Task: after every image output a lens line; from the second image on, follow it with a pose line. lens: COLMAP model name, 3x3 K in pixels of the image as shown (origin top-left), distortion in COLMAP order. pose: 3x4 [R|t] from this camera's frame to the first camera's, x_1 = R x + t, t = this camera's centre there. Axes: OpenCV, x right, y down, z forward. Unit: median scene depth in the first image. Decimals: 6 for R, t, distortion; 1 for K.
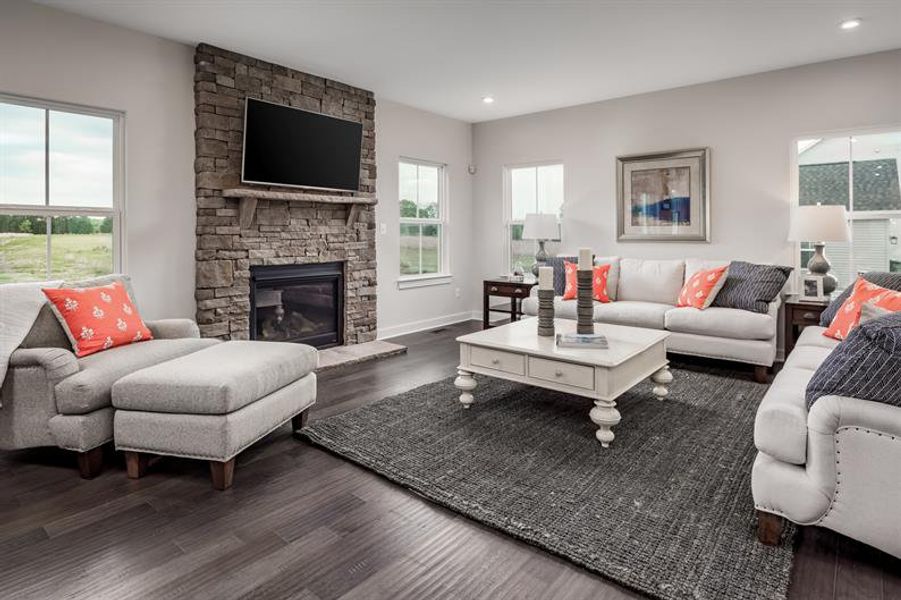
lens RADIAL K [[496.3, 0, 466.7], [0, 496.3, 242.3], [0, 0, 1]] dist [0.002040, 0.000238]
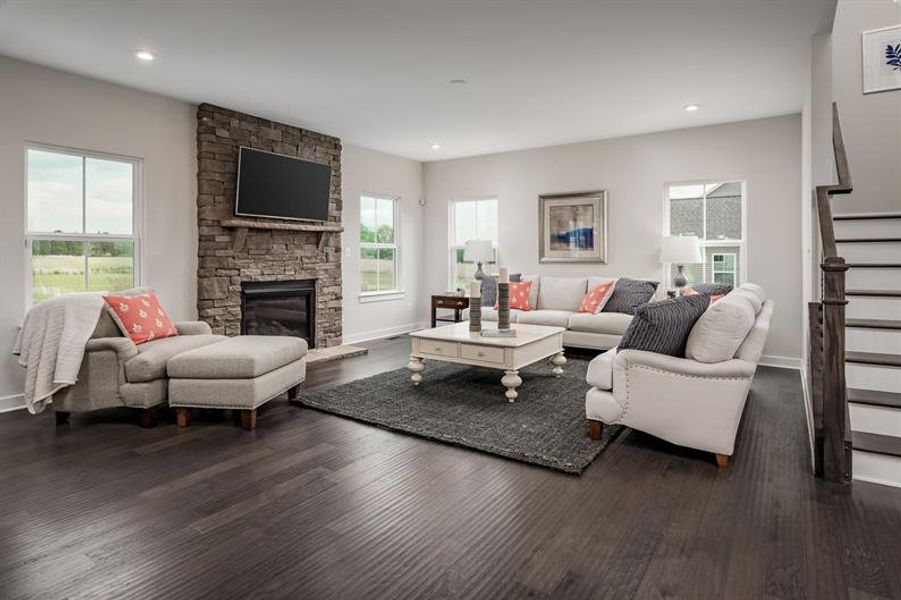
lens RADIAL K [[496.3, 0, 466.7], [0, 496.3, 242.3], [0, 0, 1]] dist [0.002040, 0.000238]
pose [[0.995196, 0.004938, 0.097779, 0.001517], [-0.000384, 0.998916, -0.046537, 0.006093], [-0.097903, 0.046276, 0.994120, -0.296574]]
